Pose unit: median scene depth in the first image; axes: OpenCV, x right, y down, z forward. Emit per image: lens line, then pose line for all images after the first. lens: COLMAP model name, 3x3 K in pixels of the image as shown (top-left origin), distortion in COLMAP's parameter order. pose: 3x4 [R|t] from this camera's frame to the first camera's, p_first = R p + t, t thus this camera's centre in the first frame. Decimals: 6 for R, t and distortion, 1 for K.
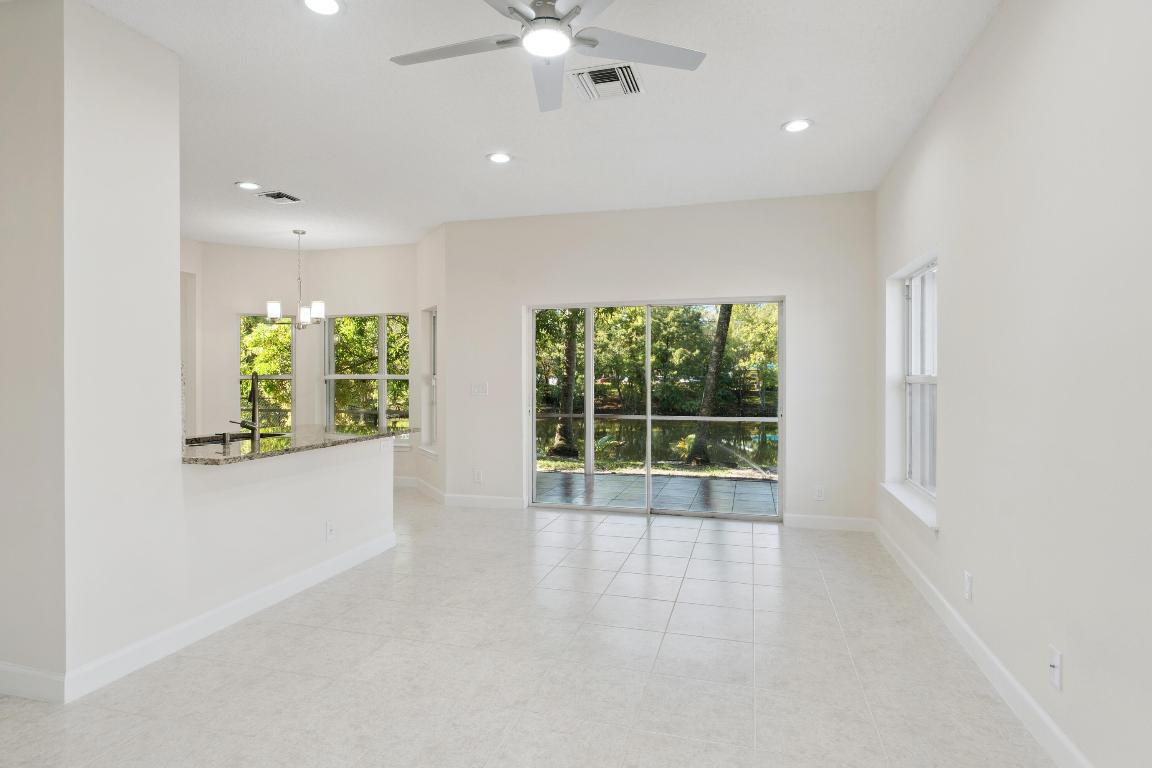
lens RADIAL K [[592.5, 0, 574.2], [0, 592.5, 372.3], [0, 0, 1]] dist [-0.004770, -0.000480]
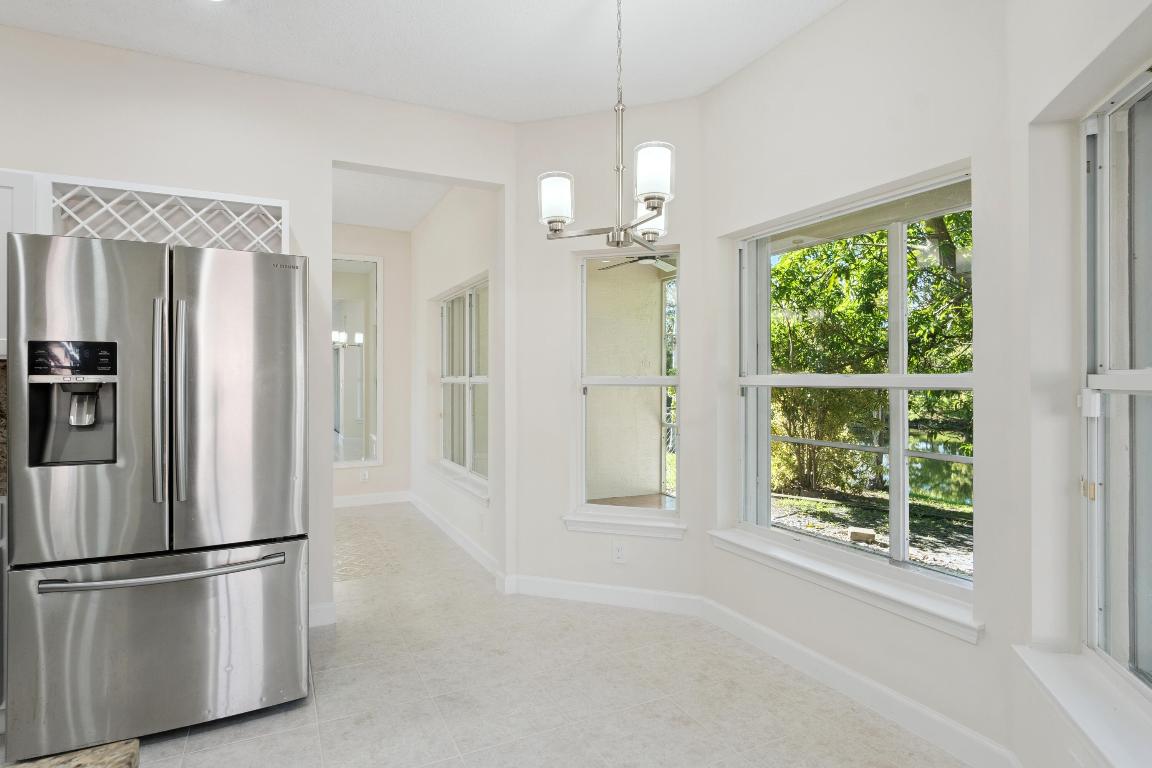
lens RADIAL K [[610.5, 0, 574.5], [0, 610.5, 372.9], [0, 0, 1]] dist [-0.001385, 0.000463]
pose [[0.680183, -0.004294, -0.733030, -0.109888], [0.002754, 0.999991, -0.003301, 0.002582], [0.733038, 0.000226, 0.680188, 0.372730]]
